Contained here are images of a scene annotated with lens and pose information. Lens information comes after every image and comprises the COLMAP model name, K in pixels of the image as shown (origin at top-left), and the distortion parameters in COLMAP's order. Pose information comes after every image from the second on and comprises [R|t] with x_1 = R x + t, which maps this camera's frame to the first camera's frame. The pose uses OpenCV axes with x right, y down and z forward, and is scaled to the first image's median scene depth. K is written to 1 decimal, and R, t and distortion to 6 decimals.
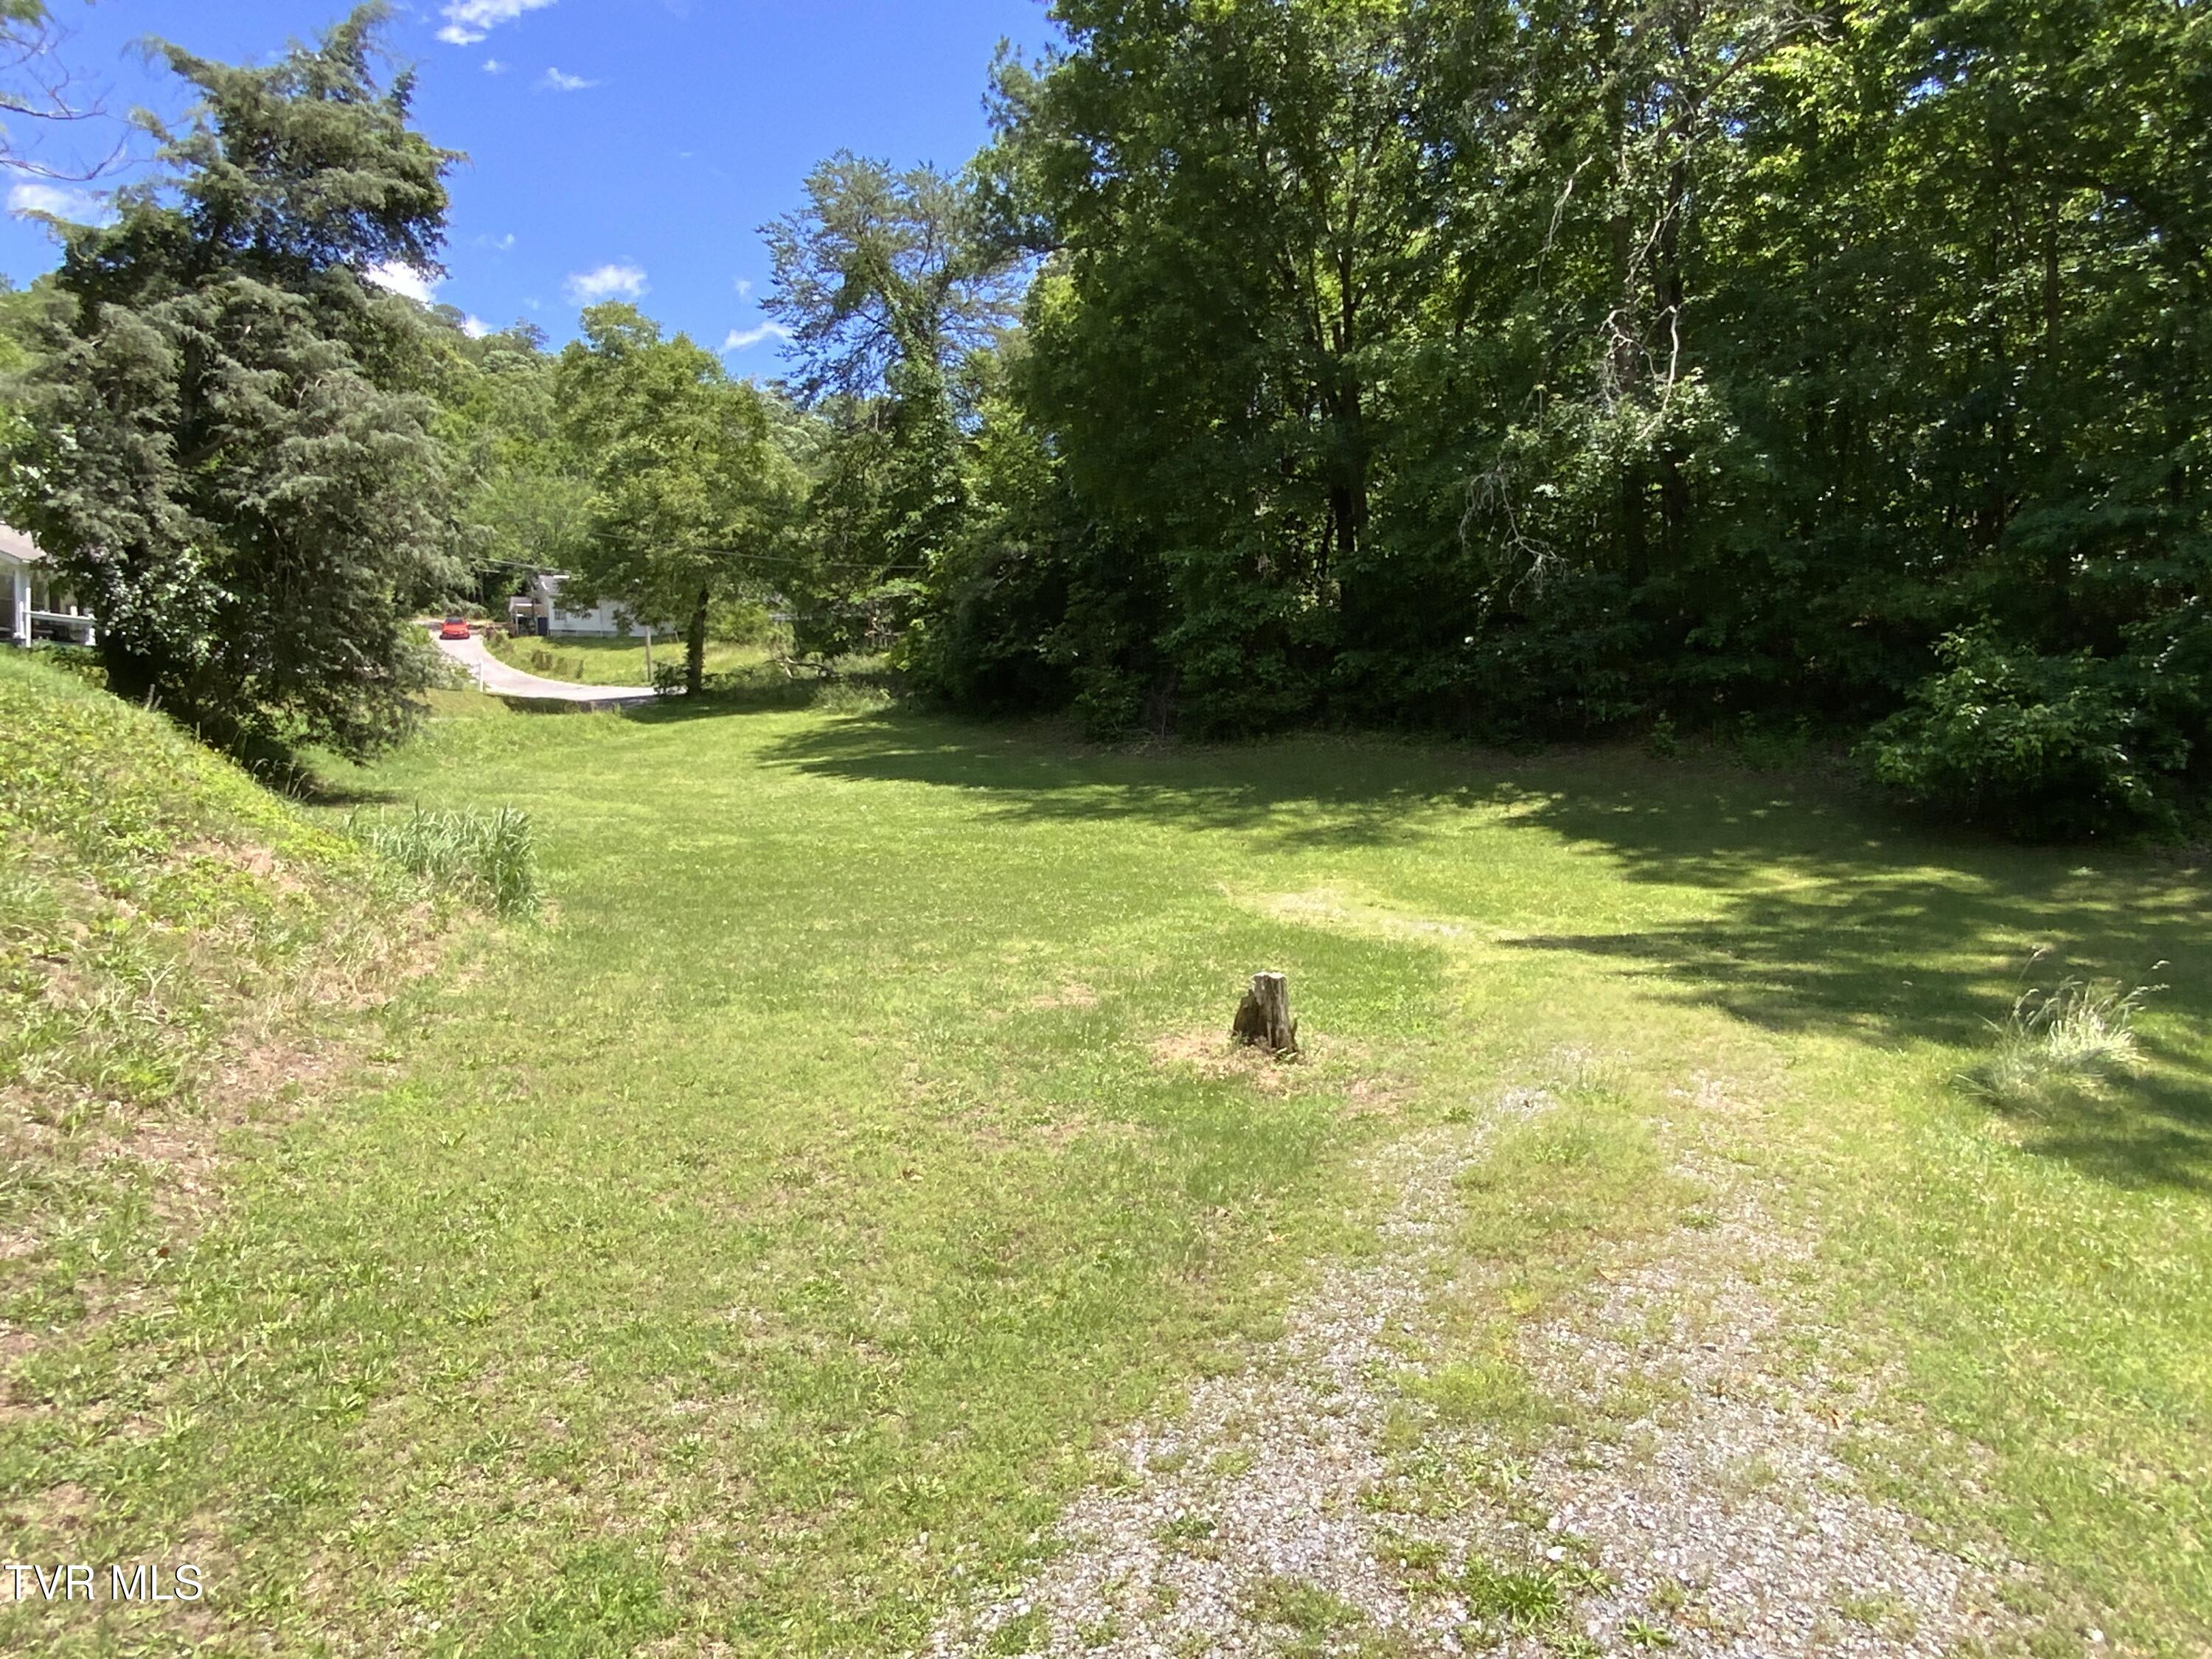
lens RADIAL K [[1356.0, 0, 1107.0], [0, 1356.0, 917.9], [0, 0, 1]] dist [0.062755, -0.066759]
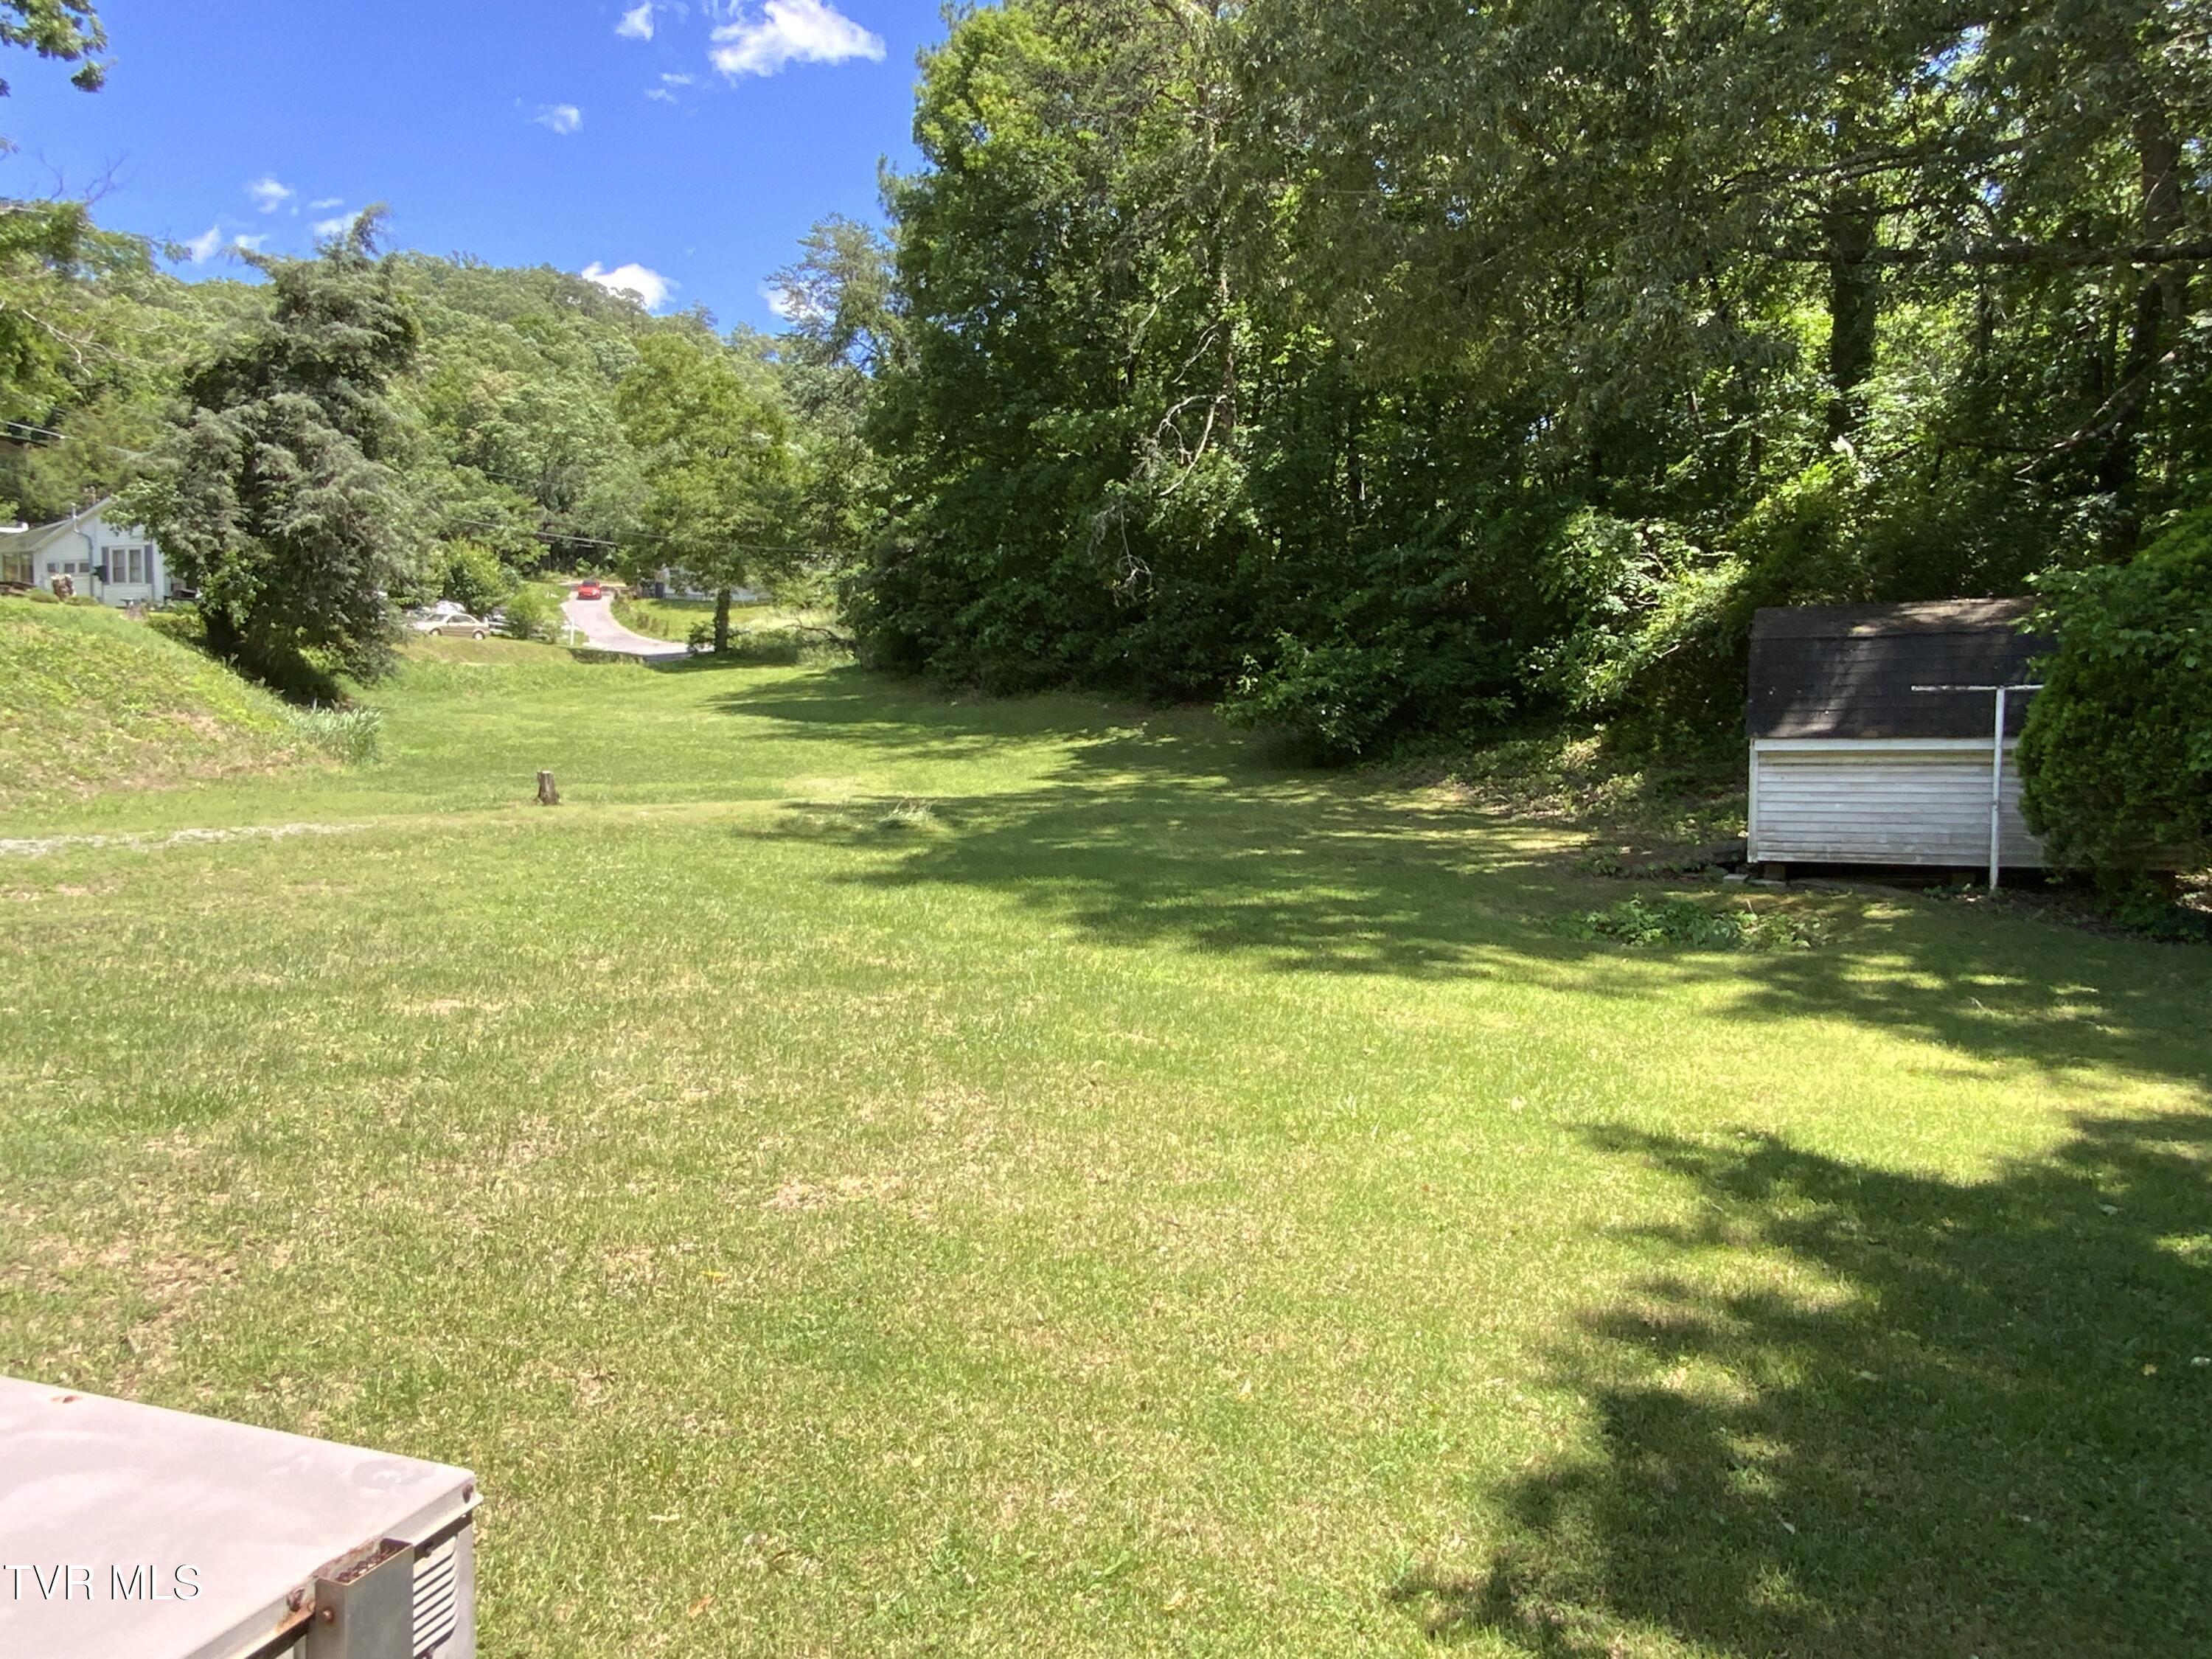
lens RADIAL K [[1408.3, 0, 1098.3], [0, 1408.3, 833.7], [0, 0, 1]] dist [0.066852, -0.080858]
pose [[0.989805, 0.036224, -0.137748, 0.520636], [-0.041449, 0.998519, -0.035250, 0.067901], [0.136267, 0.040600, 0.989840, -0.465055]]
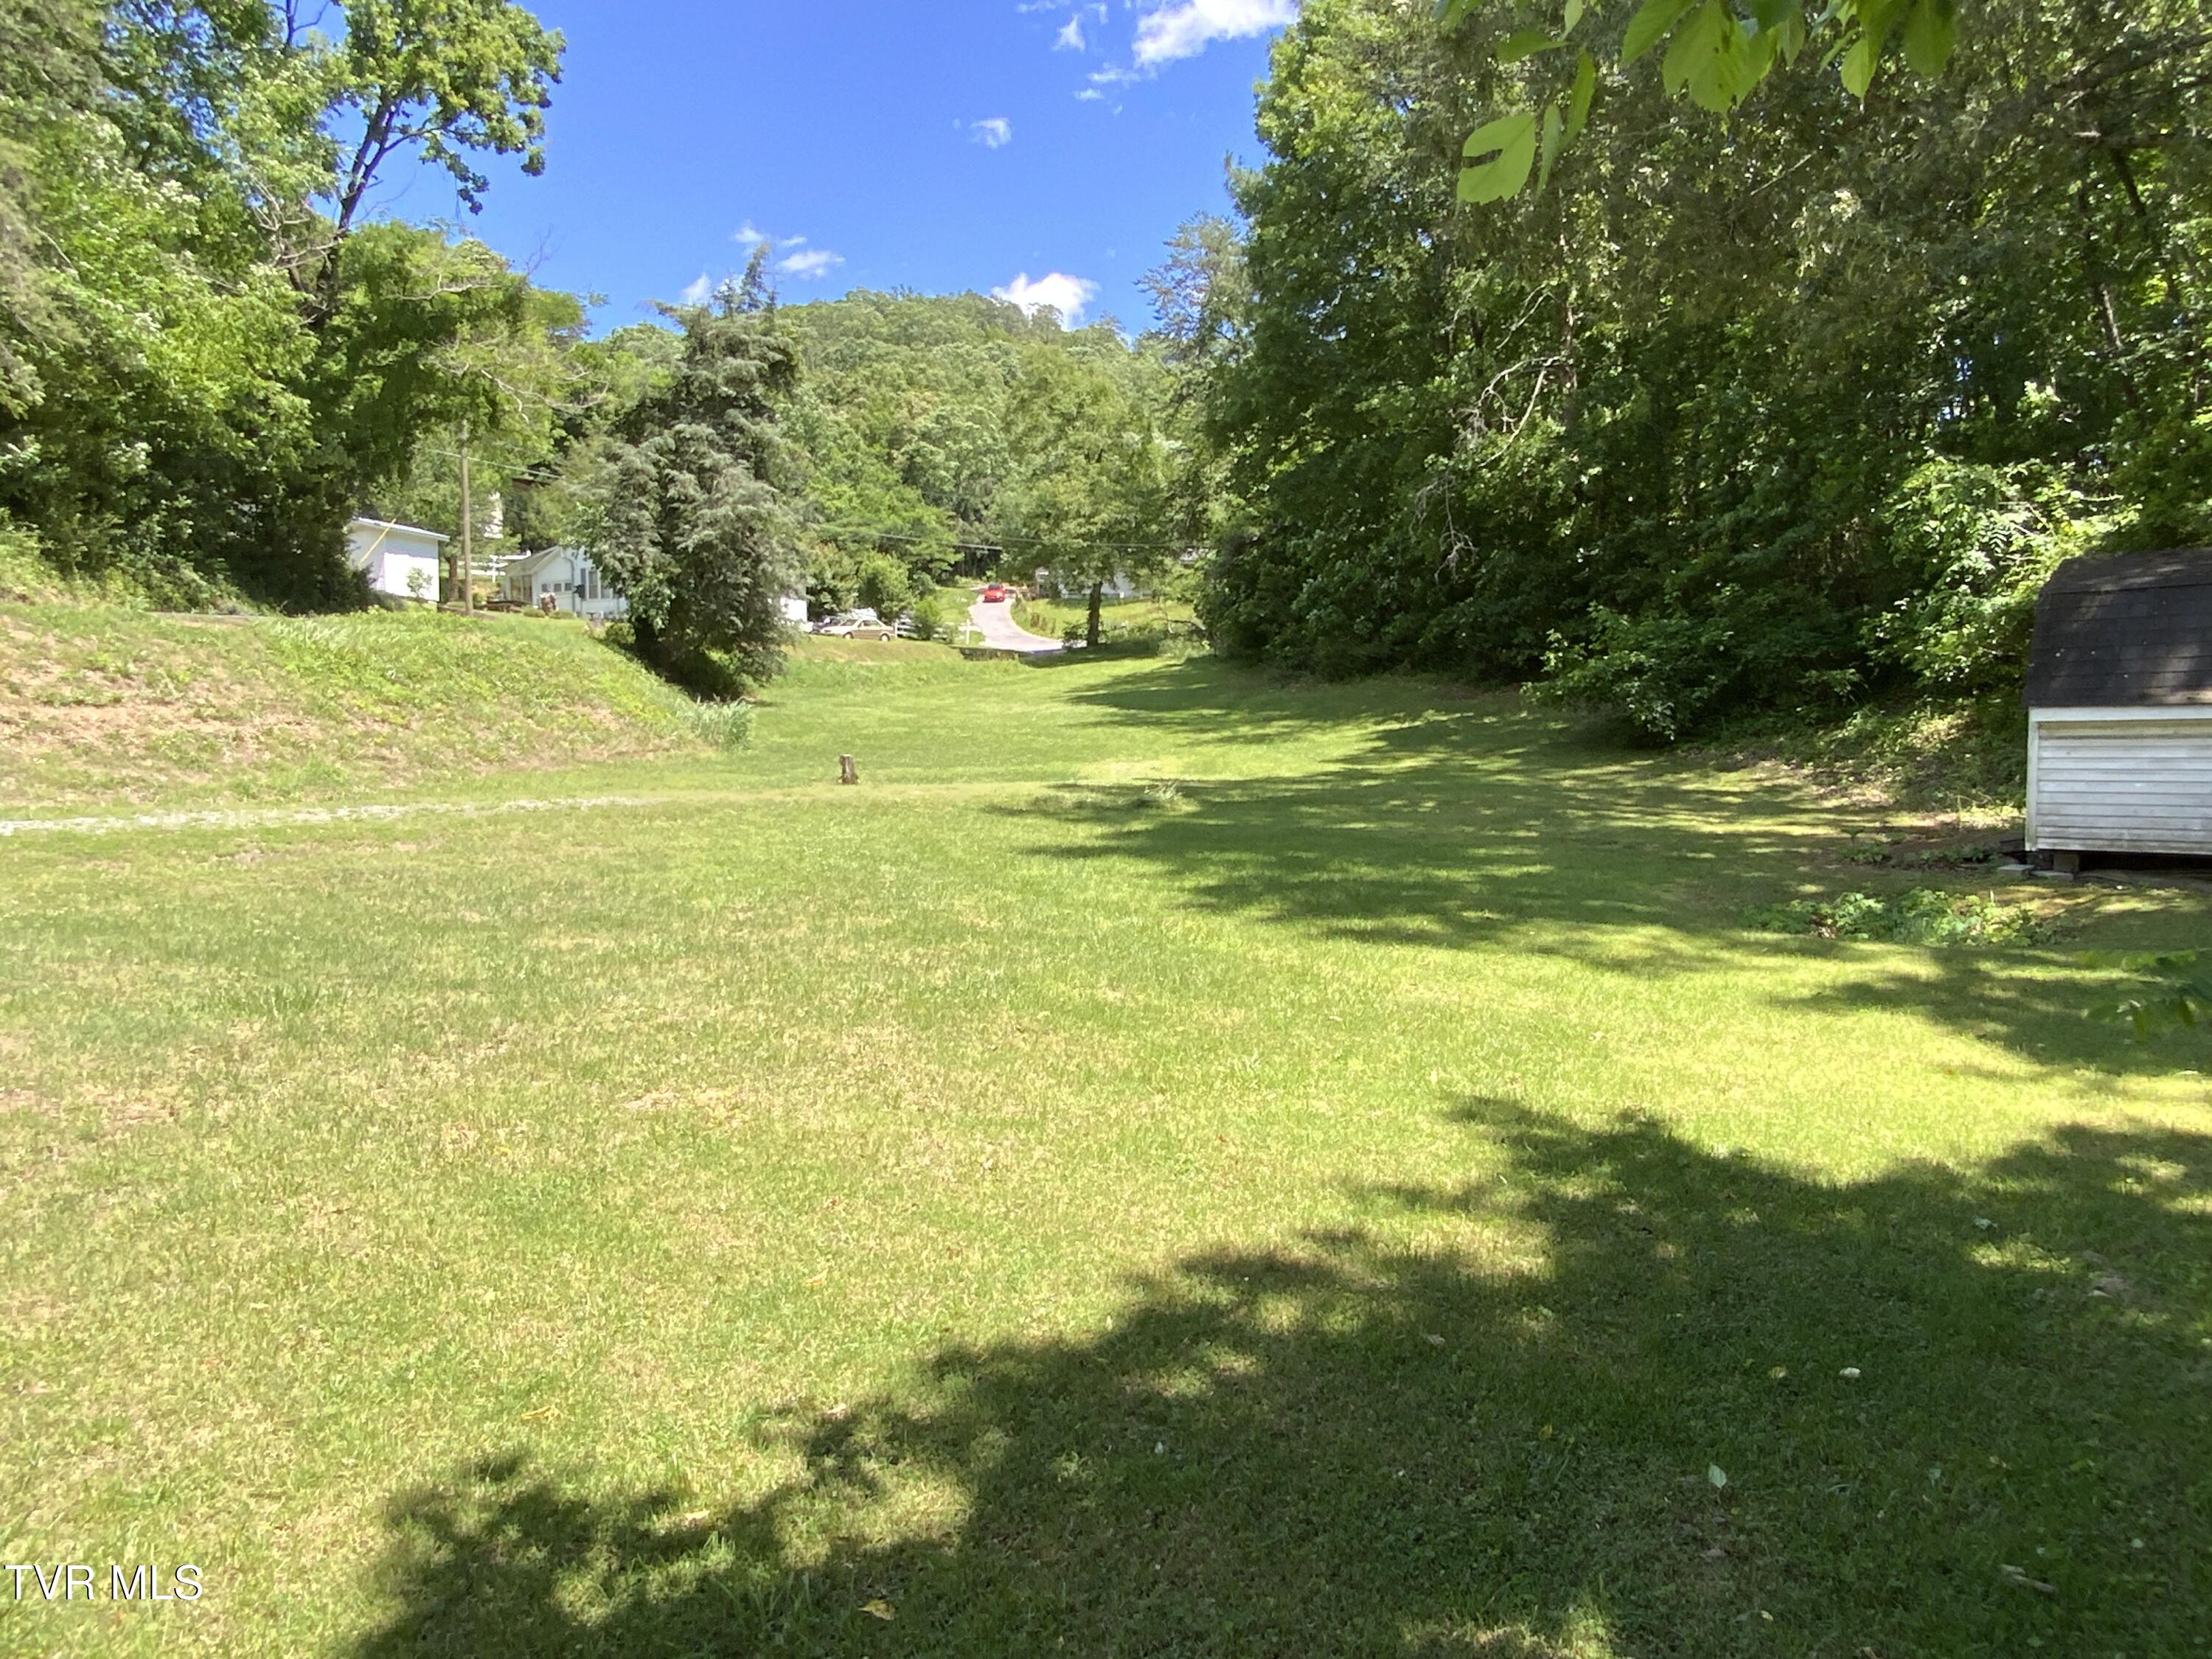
lens RADIAL K [[1408.3, 0, 1098.3], [0, 1408.3, 833.7], [0, 0, 1]] dist [0.066852, -0.080858]
pose [[0.910716, 0.050348, -0.409954, 0.617824], [-0.061998, 0.997961, -0.015165, 0.070712], [0.408354, 0.039227, 0.911980, -0.446051]]
